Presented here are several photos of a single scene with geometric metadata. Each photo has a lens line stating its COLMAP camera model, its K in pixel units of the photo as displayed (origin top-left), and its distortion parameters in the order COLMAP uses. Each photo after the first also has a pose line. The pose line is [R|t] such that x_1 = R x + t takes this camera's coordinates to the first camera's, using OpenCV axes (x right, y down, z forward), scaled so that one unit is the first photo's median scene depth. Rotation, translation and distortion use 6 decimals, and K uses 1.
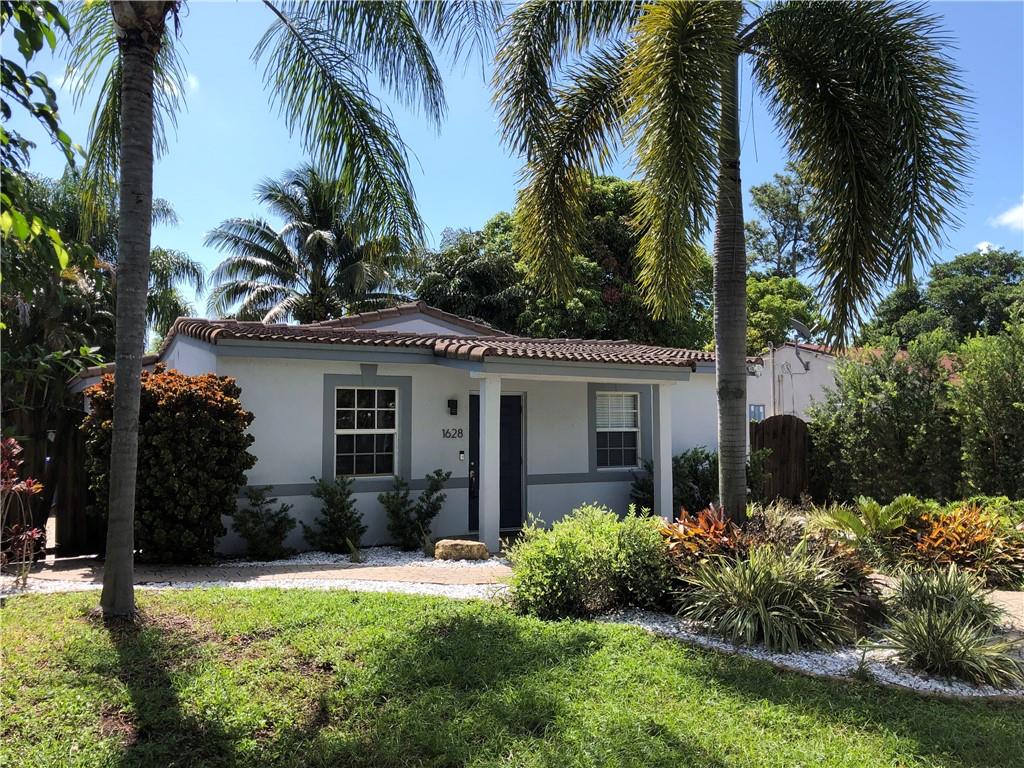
lens RADIAL K [[841.9, 0, 512.5], [0, 841.9, 382.7], [0, 0, 1]] dist [0.010589, -0.000534]
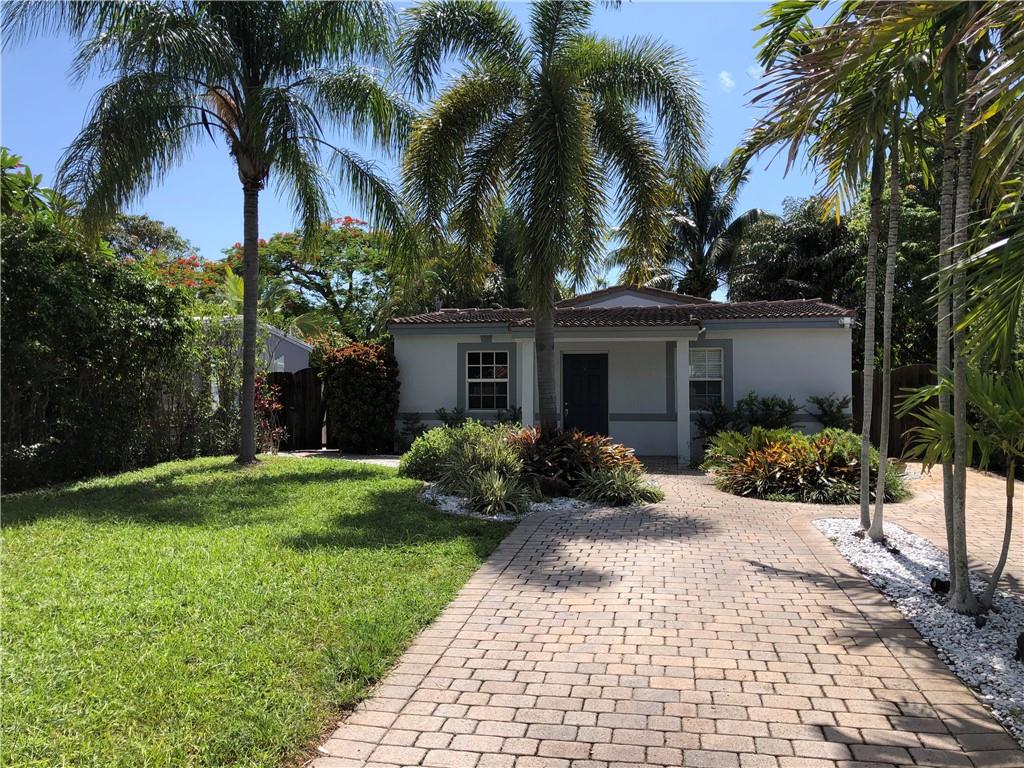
lens RADIAL K [[841.9, 0, 510.7], [0, 841.9, 386.1], [0, 0, 1]] dist [0.010589, -0.000534]
pose [[0.769410, -0.003412, -0.638746, 0.822349], [0.032244, 0.998918, 0.033505, 0.019196], [0.637941, -0.046375, 0.768688, -0.132210]]
